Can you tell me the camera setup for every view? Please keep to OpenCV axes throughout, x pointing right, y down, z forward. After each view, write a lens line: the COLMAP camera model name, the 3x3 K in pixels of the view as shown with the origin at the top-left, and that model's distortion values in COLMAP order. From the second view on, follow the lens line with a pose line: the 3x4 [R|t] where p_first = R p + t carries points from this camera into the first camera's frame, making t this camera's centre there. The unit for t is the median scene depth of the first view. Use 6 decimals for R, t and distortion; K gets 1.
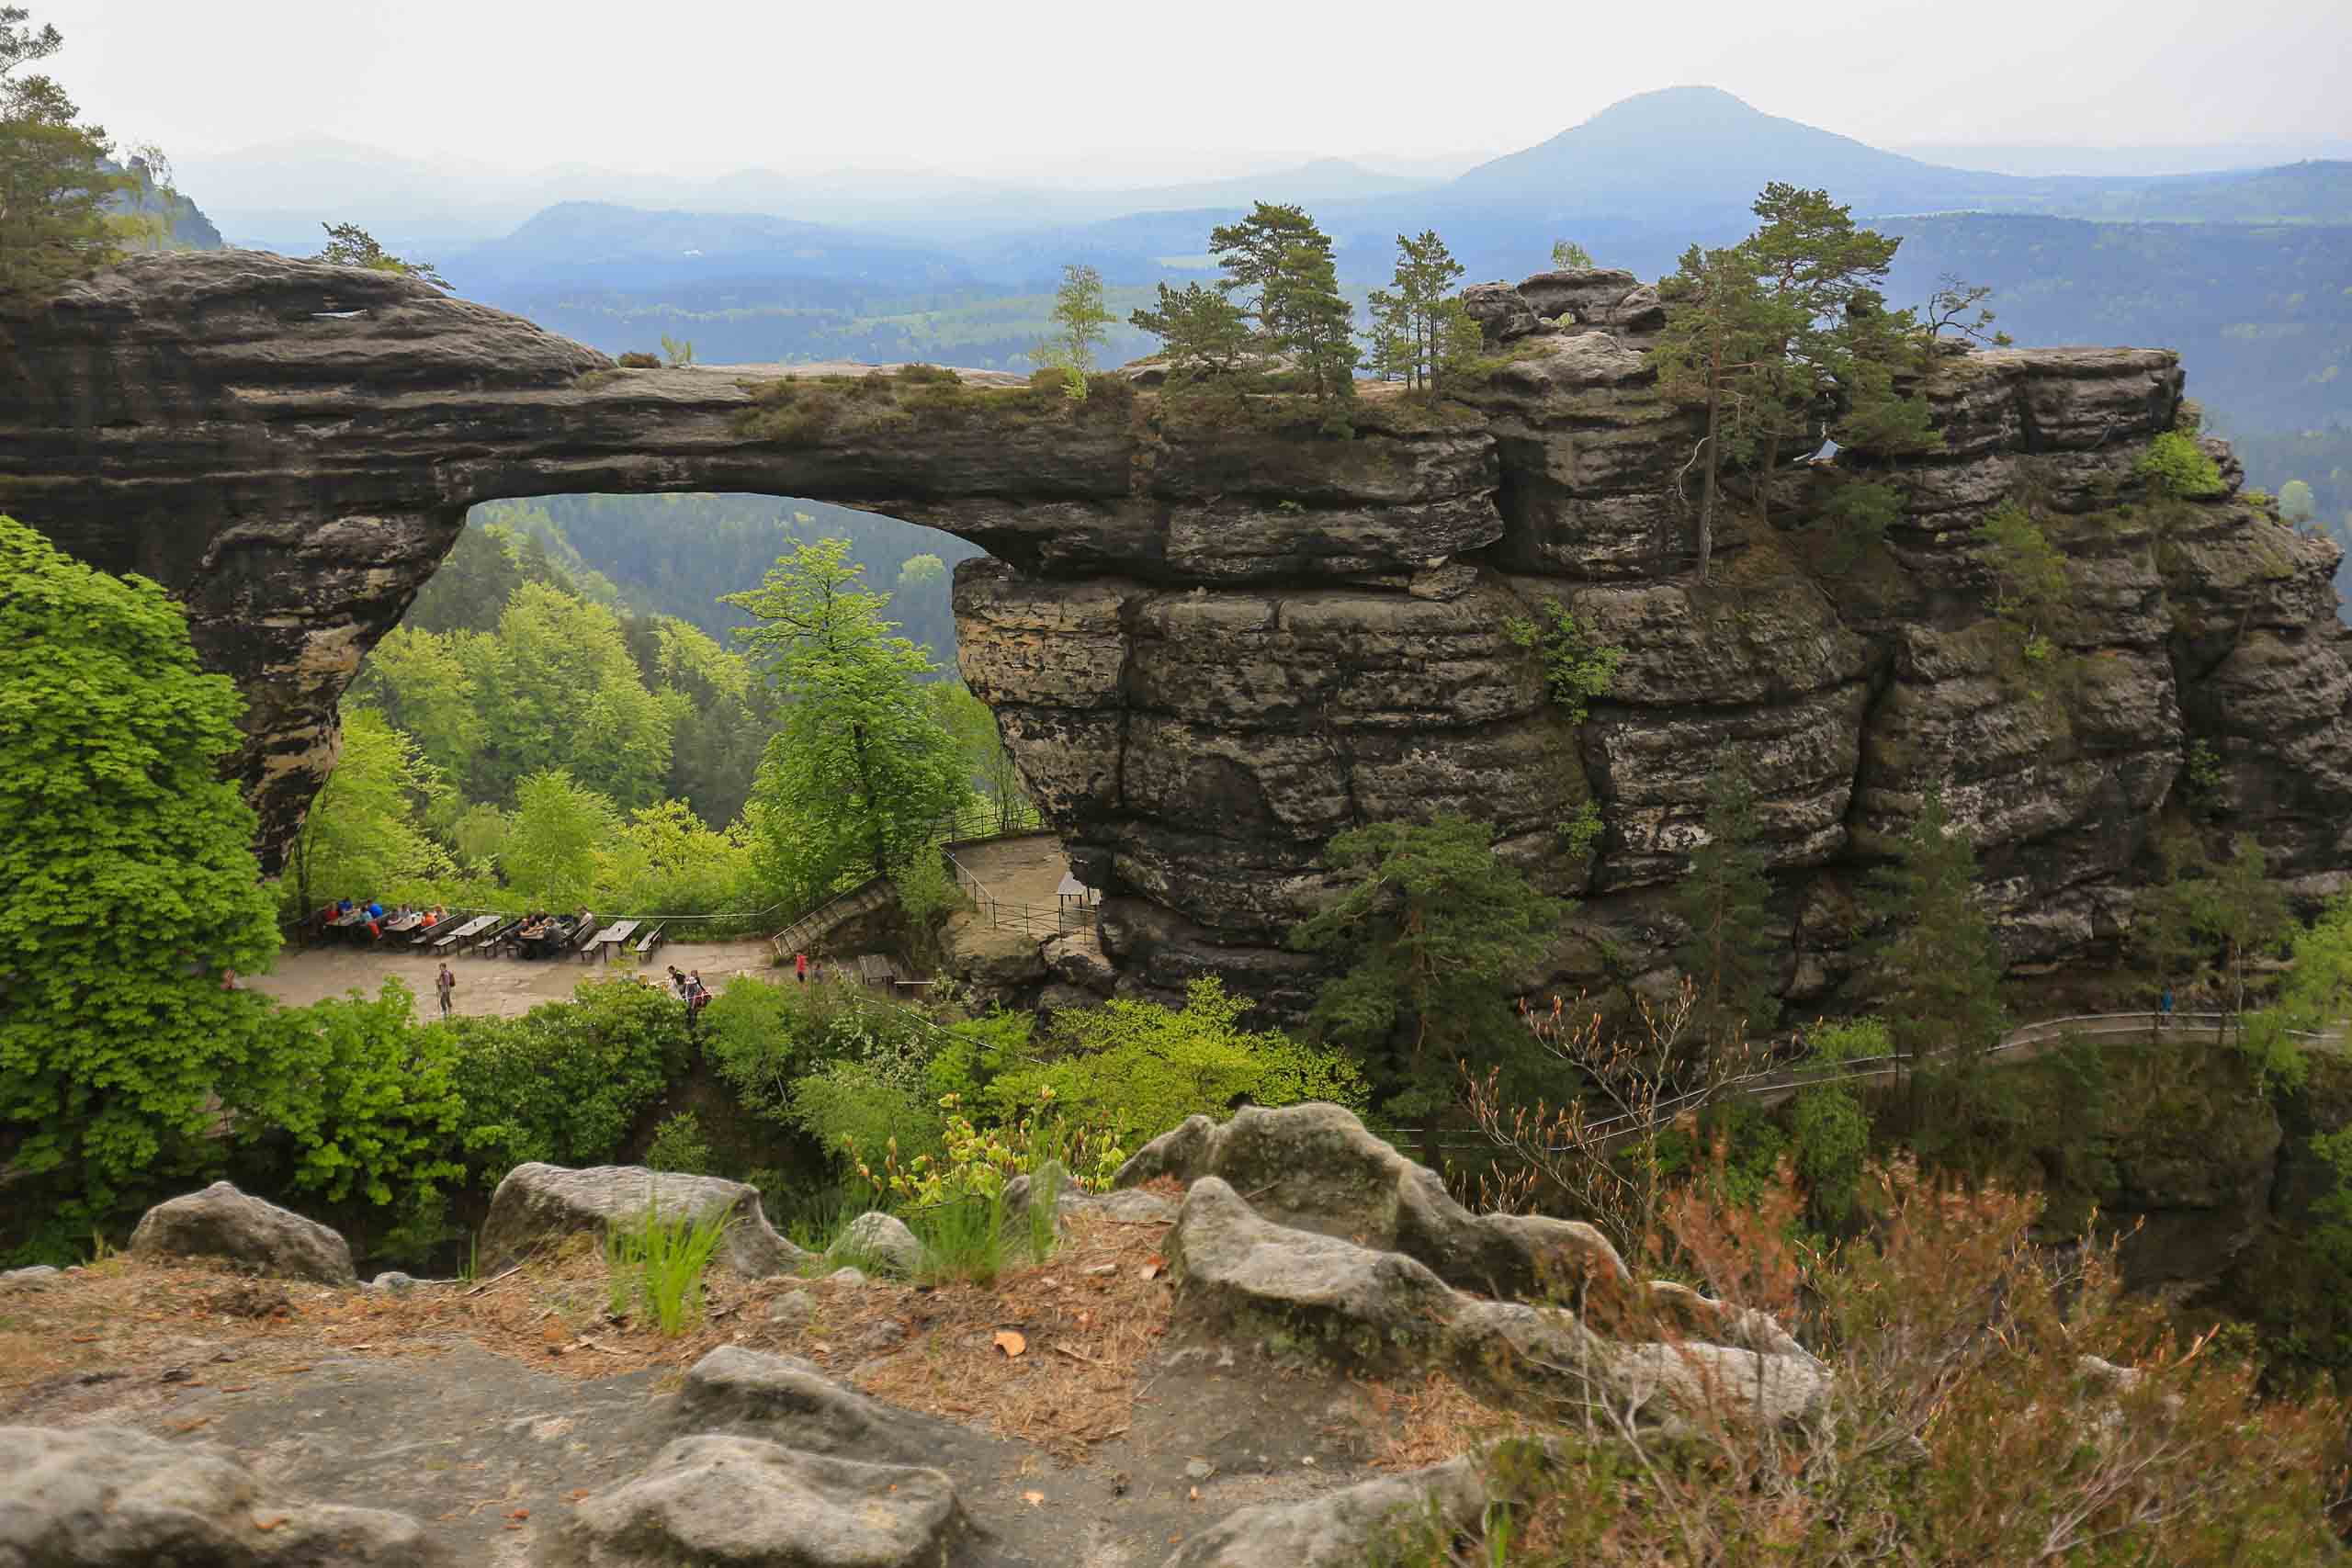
lens RADIAL K [[2248.9, 0, 1190.7], [0, 2248.9, 783.8], [0, 0, 1]] dist [0.004774, 0.000000]
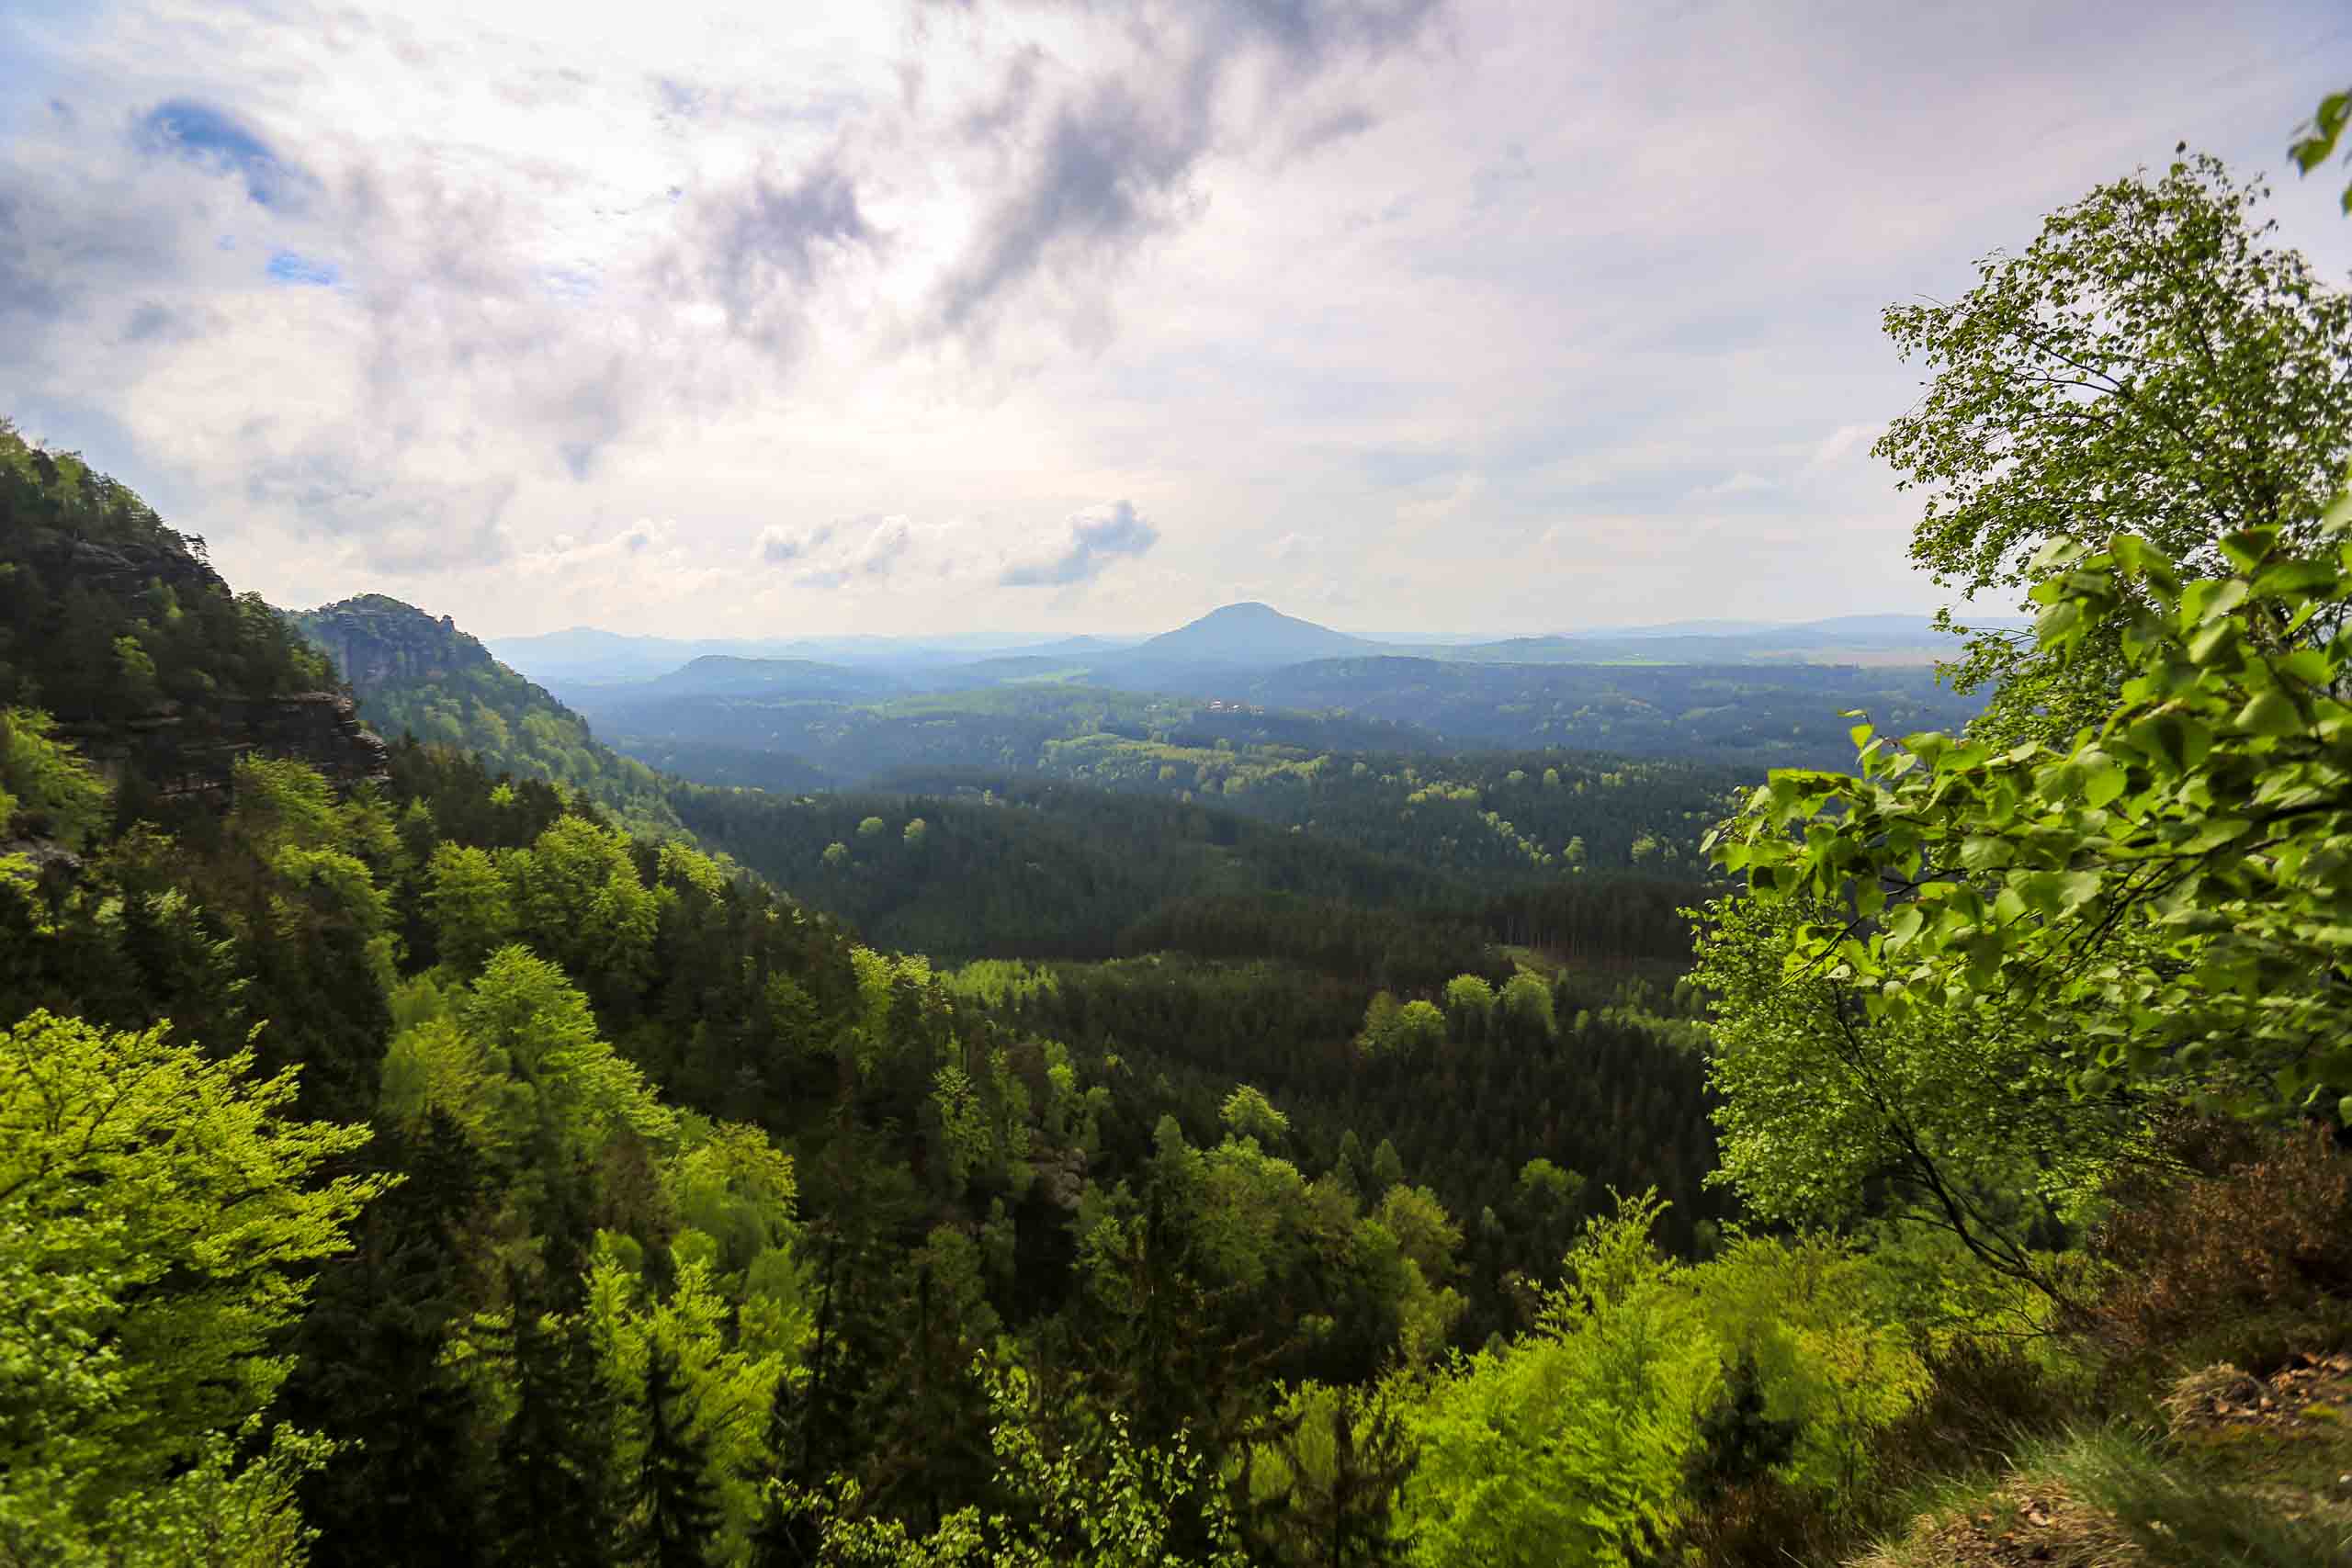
lens RADIAL K [[1066.7, 0, 1188.1], [0, 1066.7, 789.4], [0, 0, 1]] dist [-0.064189, 0.020482]
pose [[0.987626, -0.017168, 0.155885, 0.028792], [0.037660, 0.990867, -0.129474, -0.009939], [-0.152238, 0.133742, 0.979253, 1.305685]]
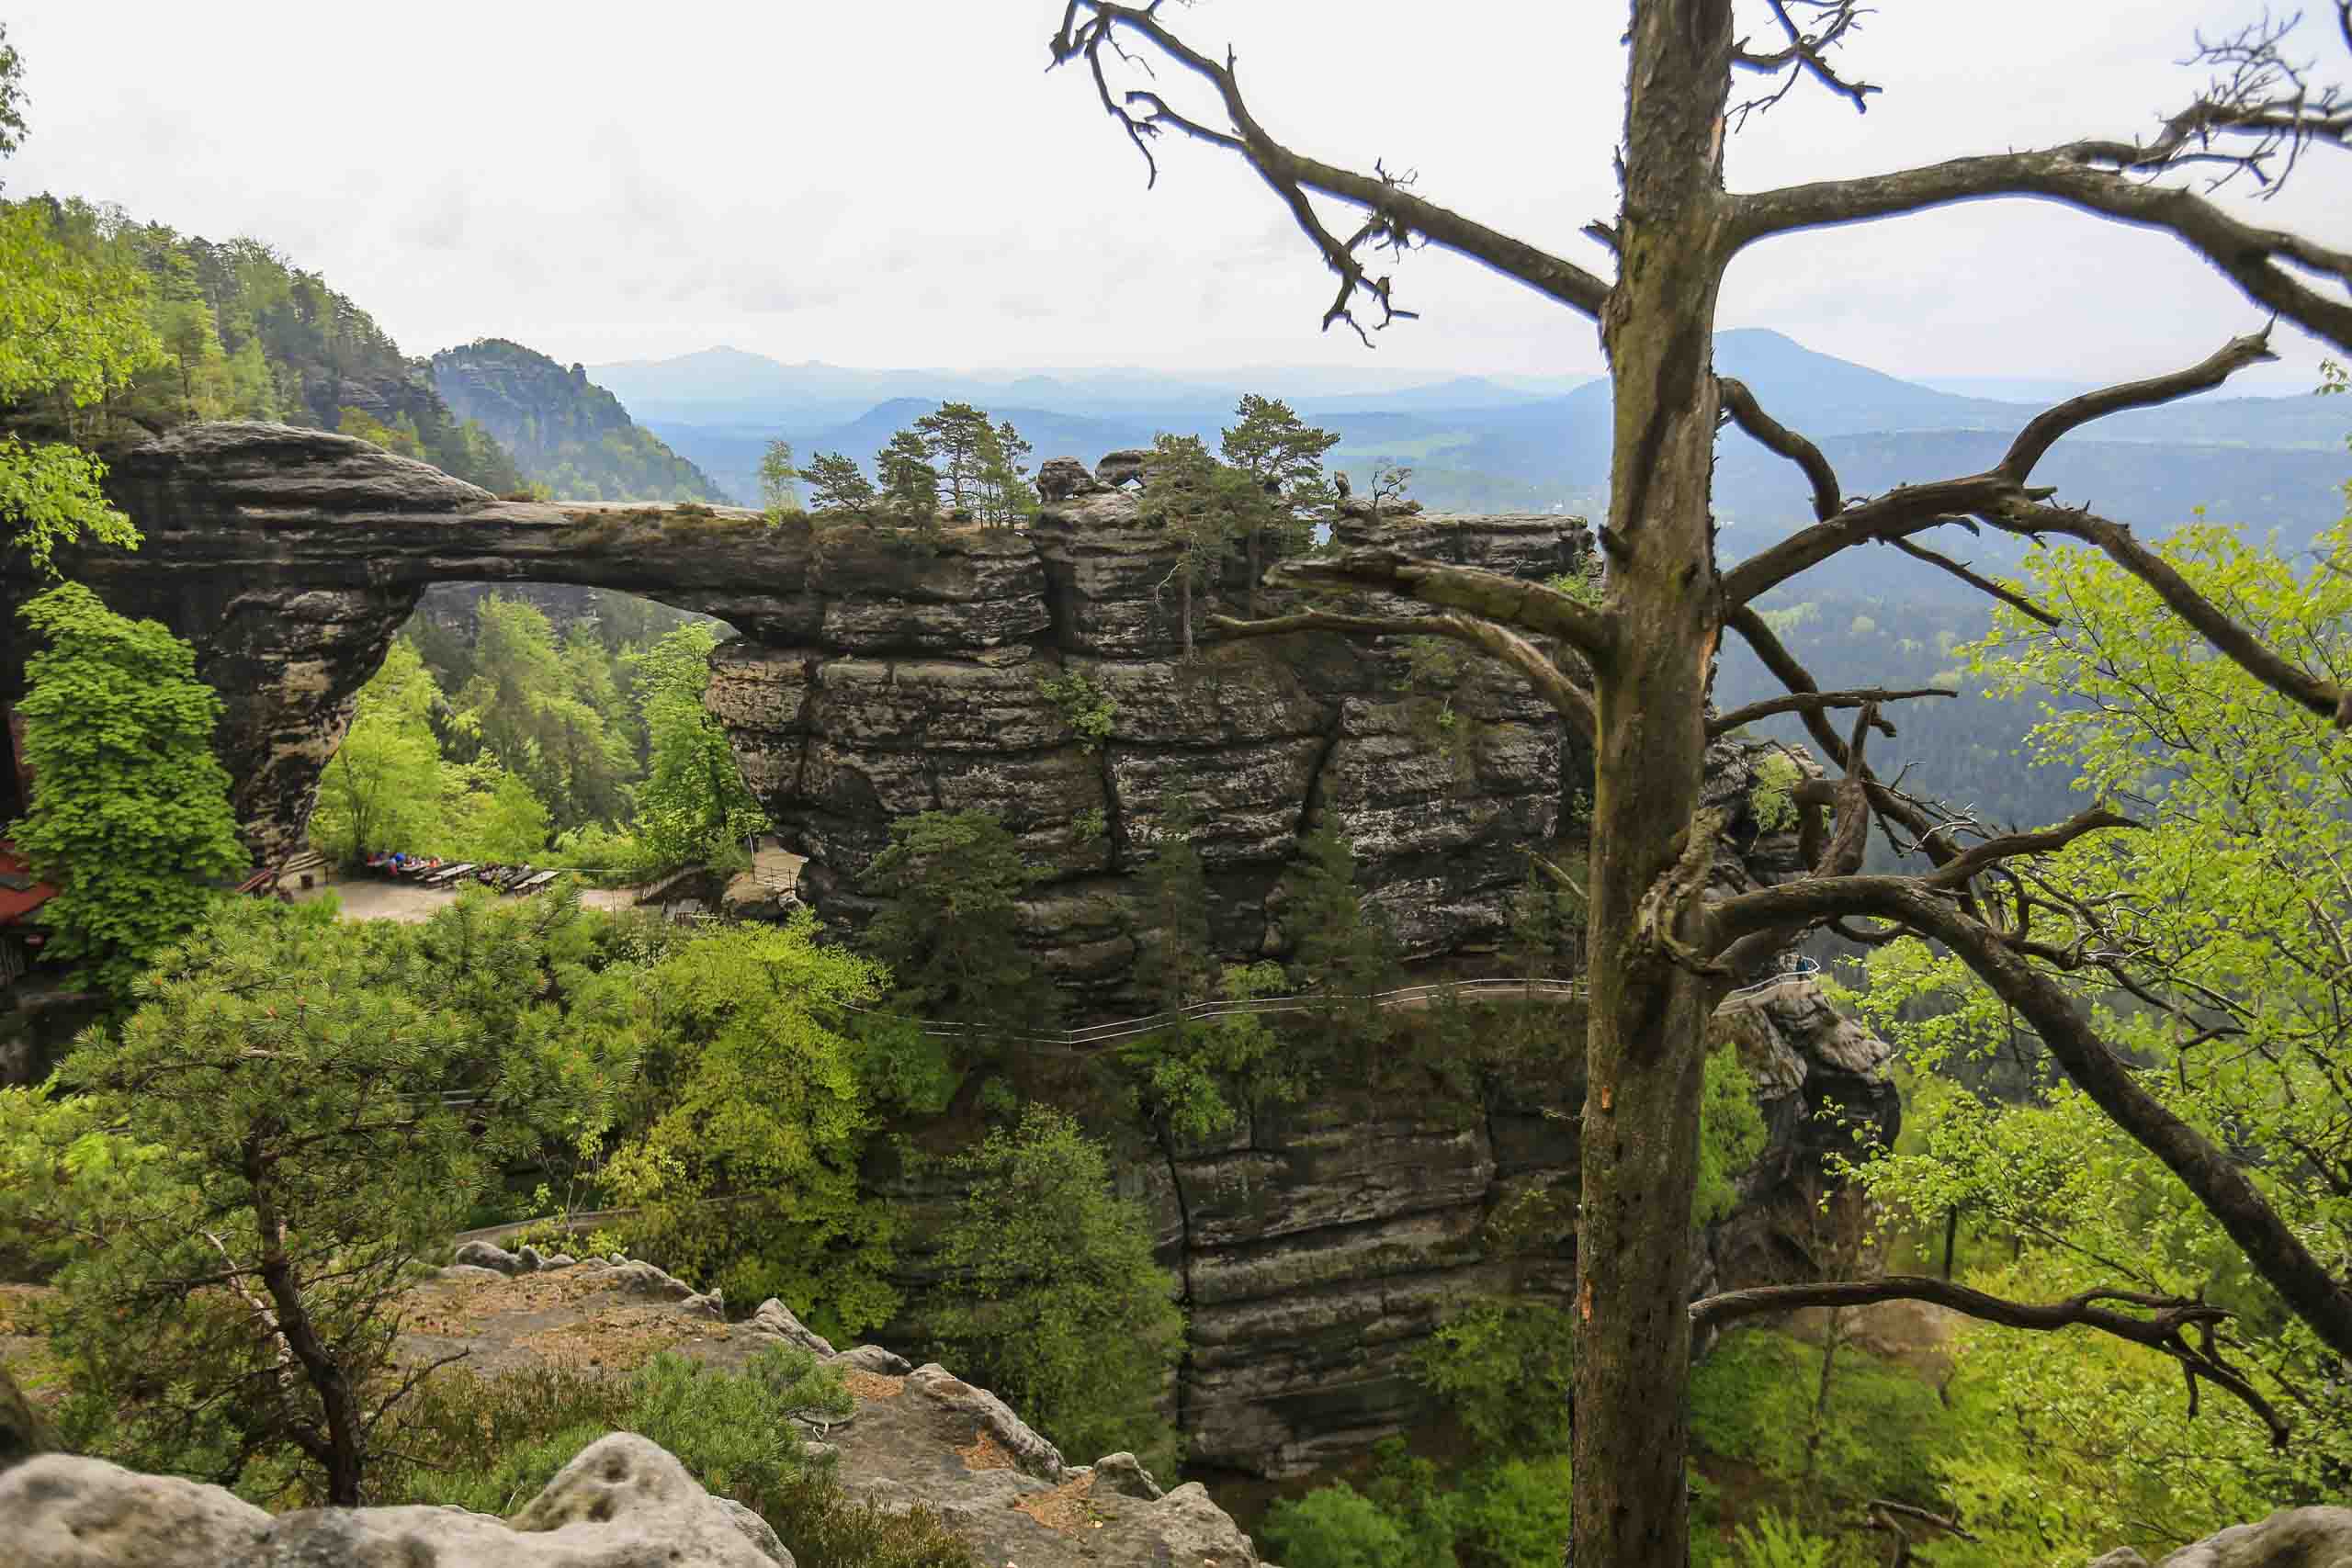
lens RADIAL K [[1719.6, 0, 1194.8], [0, 1719.6, 782.9], [0, 0, 1]] dist [-0.046789, 0.055522]
pose [[0.994680, 0.040337, -0.094792, 0.348531], [-0.043780, 0.998444, -0.034526, 0.028289], [0.093251, 0.038492, 0.994898, -0.116411]]
